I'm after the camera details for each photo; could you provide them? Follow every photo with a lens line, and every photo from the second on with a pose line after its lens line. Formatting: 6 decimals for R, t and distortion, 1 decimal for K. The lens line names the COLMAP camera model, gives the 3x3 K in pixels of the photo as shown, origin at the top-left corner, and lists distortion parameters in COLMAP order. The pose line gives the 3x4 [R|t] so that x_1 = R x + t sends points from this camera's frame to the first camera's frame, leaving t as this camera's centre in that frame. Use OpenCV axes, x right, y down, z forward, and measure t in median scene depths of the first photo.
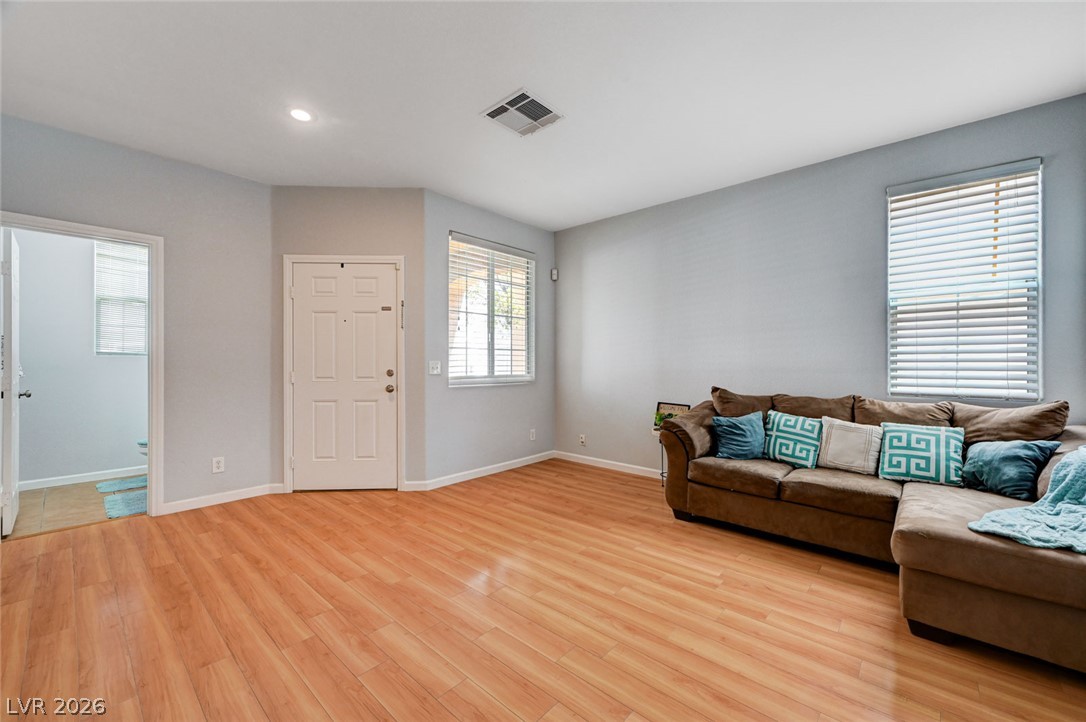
lens RADIAL K [[424.5, 0, 546.5], [0, 424.5, 364.7], [0, 0, 1]] dist [-0.001431, 0.000096]
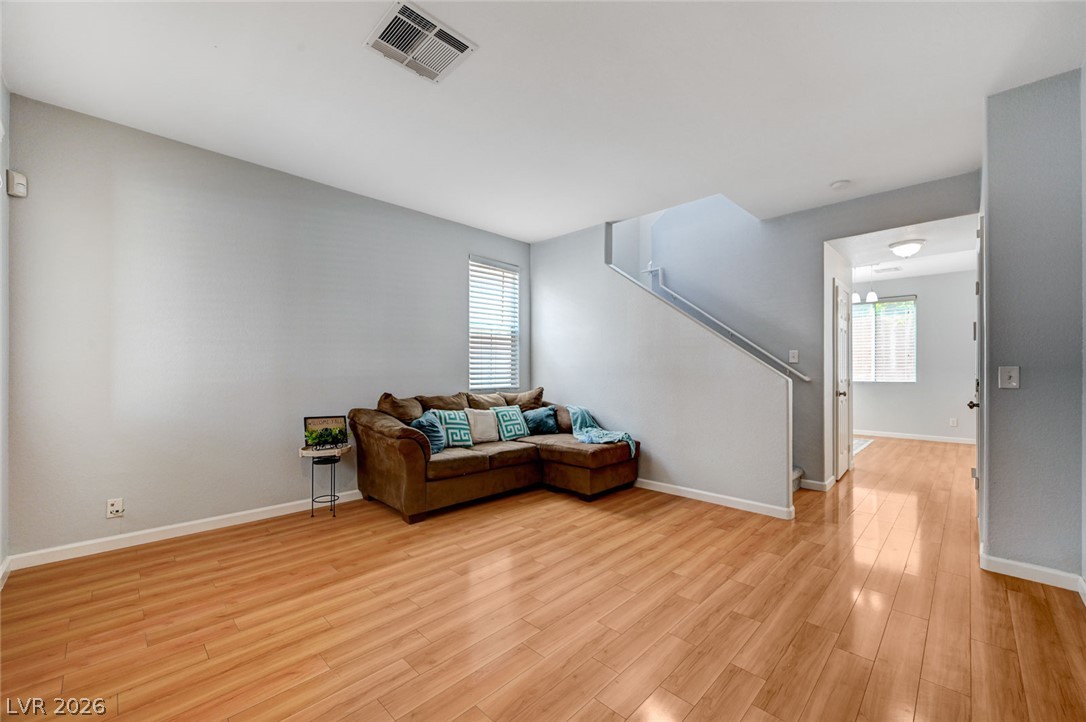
lens RADIAL K [[426.7, 0, 545.4], [0, 426.7, 370.8], [0, 0, 1]] dist [-0.000328, 0.000147]
pose [[0.057898, -0.002346, 0.998320, -0.701041], [0.004629, 0.999987, 0.002082, -0.002495], [-0.998312, 0.004500, 0.057908, 0.633873]]
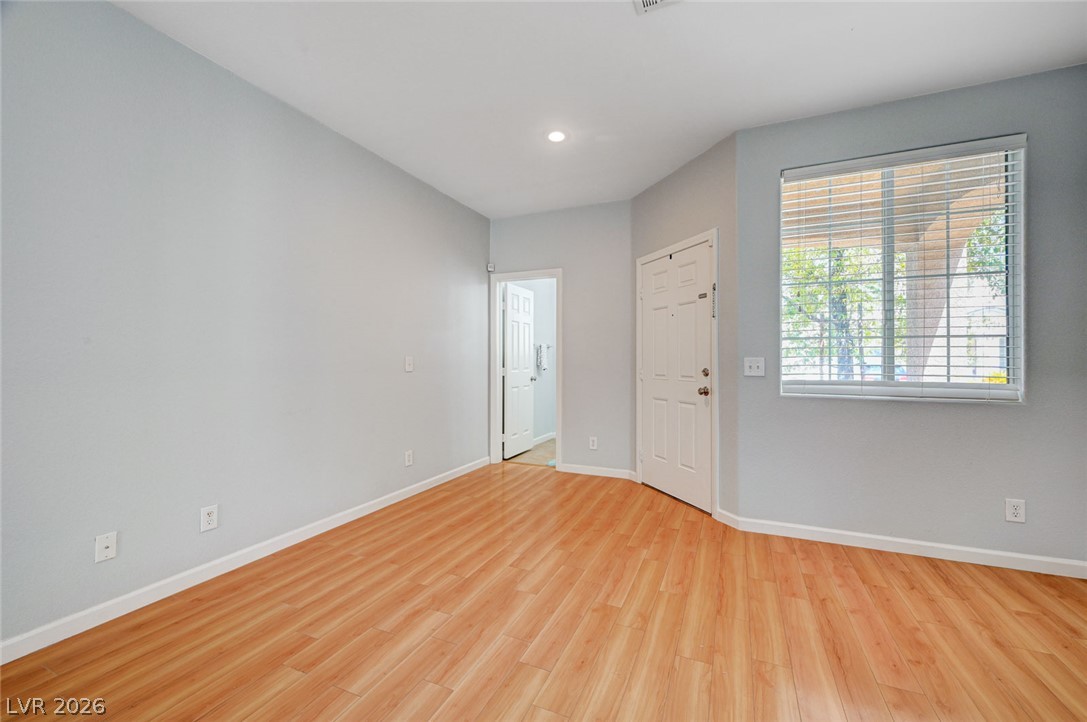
lens RADIAL K [[435.1, 0, 552.5], [0, 435.1, 357.5], [0, 0, 1]] dist [0.000866, 0.000230]
pose [[0.317051, -0.004668, -0.948397, 0.427505], [-0.006957, 0.999950, -0.007247, -0.001324], [0.948383, 0.008896, 0.317002, 0.542892]]
